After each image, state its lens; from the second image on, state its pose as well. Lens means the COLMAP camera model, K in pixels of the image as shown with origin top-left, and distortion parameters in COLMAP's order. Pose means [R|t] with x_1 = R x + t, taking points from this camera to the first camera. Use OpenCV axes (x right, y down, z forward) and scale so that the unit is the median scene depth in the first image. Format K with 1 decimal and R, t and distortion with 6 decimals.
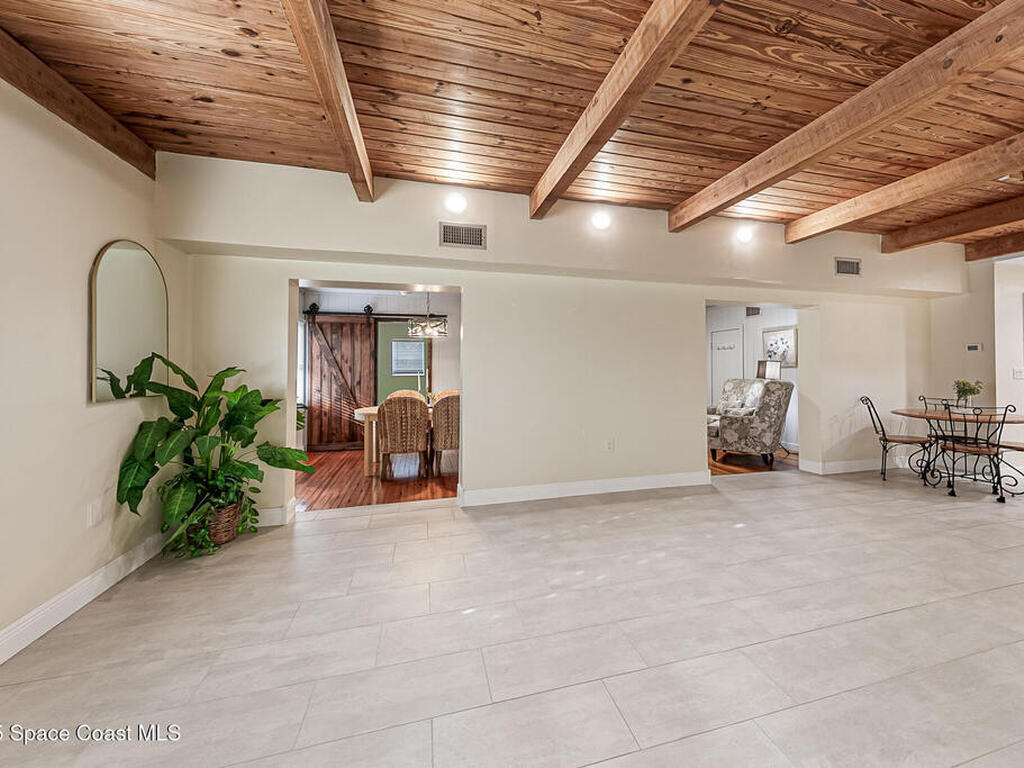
lens RADIAL K [[455.6, 0, 572.3], [0, 455.6, 358.1], [0, 0, 1]] dist [0.000493, -0.000053]
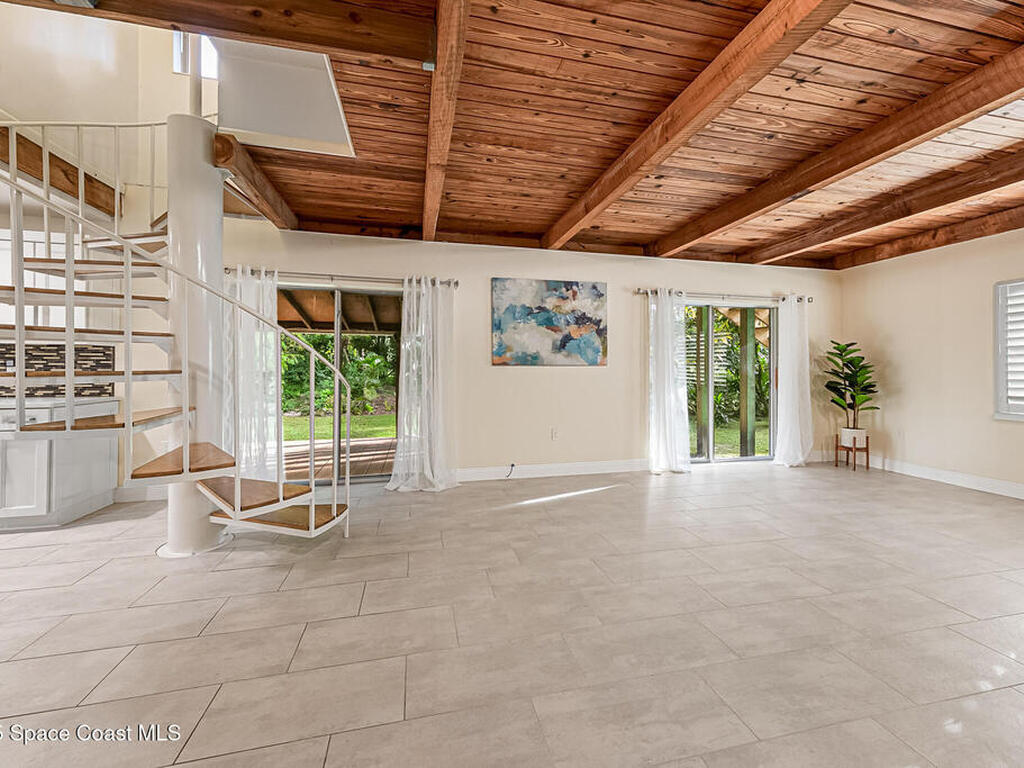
lens RADIAL K [[438.5, 0, 540.0], [0, 438.5, 363.9], [0, 0, 1]] dist [0.000052, 0.000135]
pose [[-0.997688, -0.003015, 0.067900, 0.538514], [-0.004905, 0.999605, -0.027683, 0.038819], [-0.067790, -0.027952, -0.997308, 1.177125]]
